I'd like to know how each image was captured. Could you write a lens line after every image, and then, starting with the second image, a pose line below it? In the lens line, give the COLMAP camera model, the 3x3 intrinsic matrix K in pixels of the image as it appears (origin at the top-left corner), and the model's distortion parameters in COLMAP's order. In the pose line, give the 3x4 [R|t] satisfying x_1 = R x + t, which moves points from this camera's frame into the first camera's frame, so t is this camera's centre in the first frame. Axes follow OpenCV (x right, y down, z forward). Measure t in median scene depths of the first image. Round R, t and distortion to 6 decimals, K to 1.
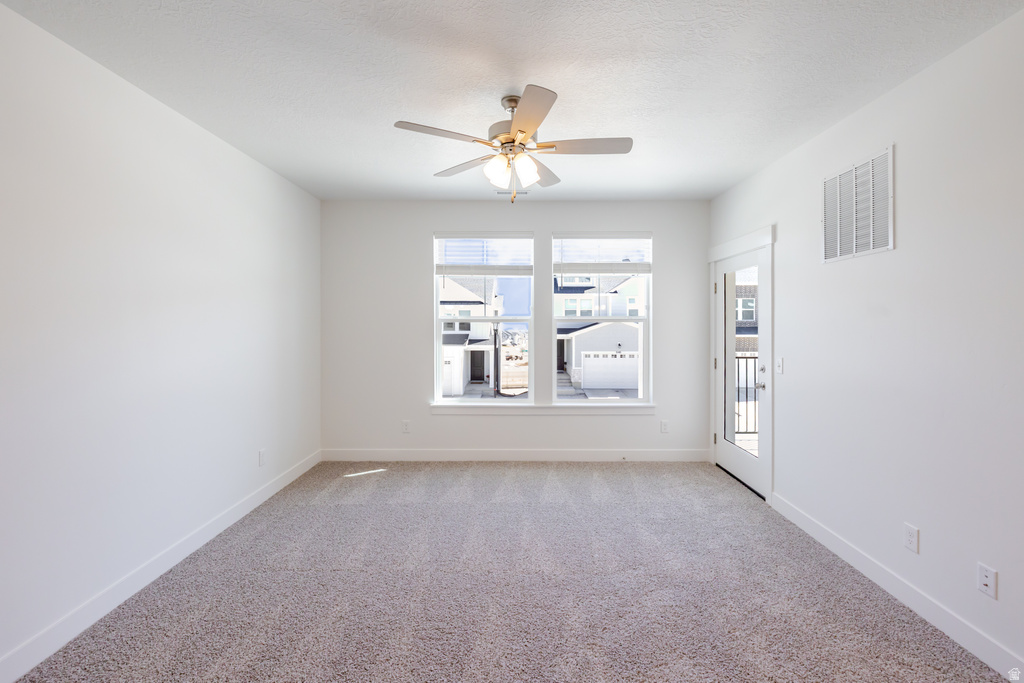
lens RADIAL K [[440.1, 0, 511.3], [0, 440.1, 327.5], [0, 0, 1]] dist [0.000951, 0.000242]
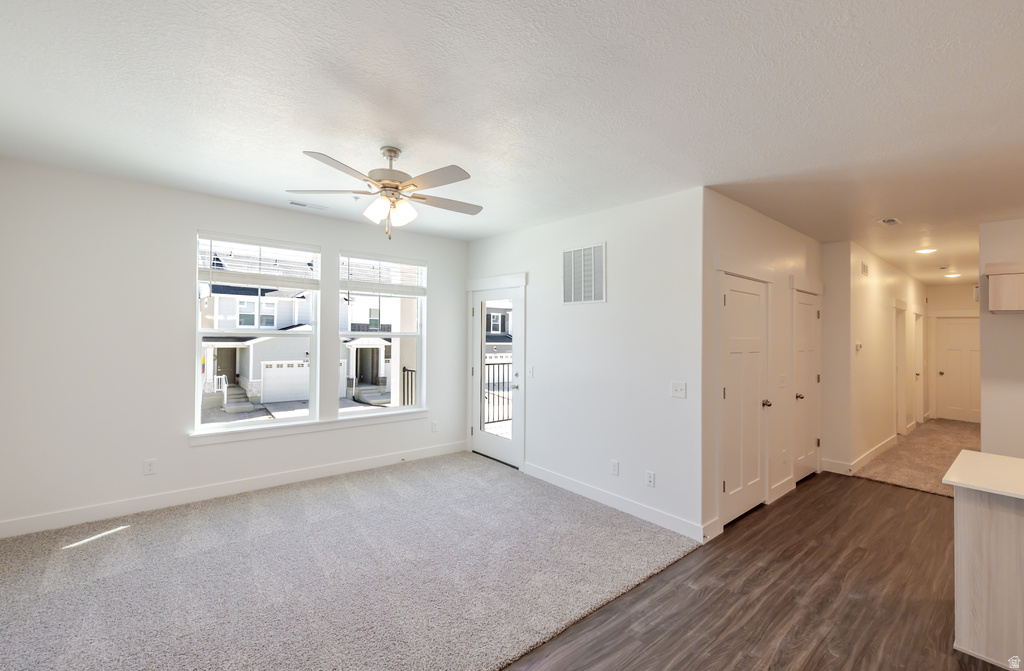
lens RADIAL K [[438.8, 0, 513.0], [0, 438.8, 323.1], [0, 0, 1]] dist [0.000862, 0.000286]
pose [[0.760242, 0.029709, 0.648961, -0.329001], [-0.012830, 0.999446, -0.030725, -0.023947], [-0.649514, 0.015032, 0.760201, -0.045748]]
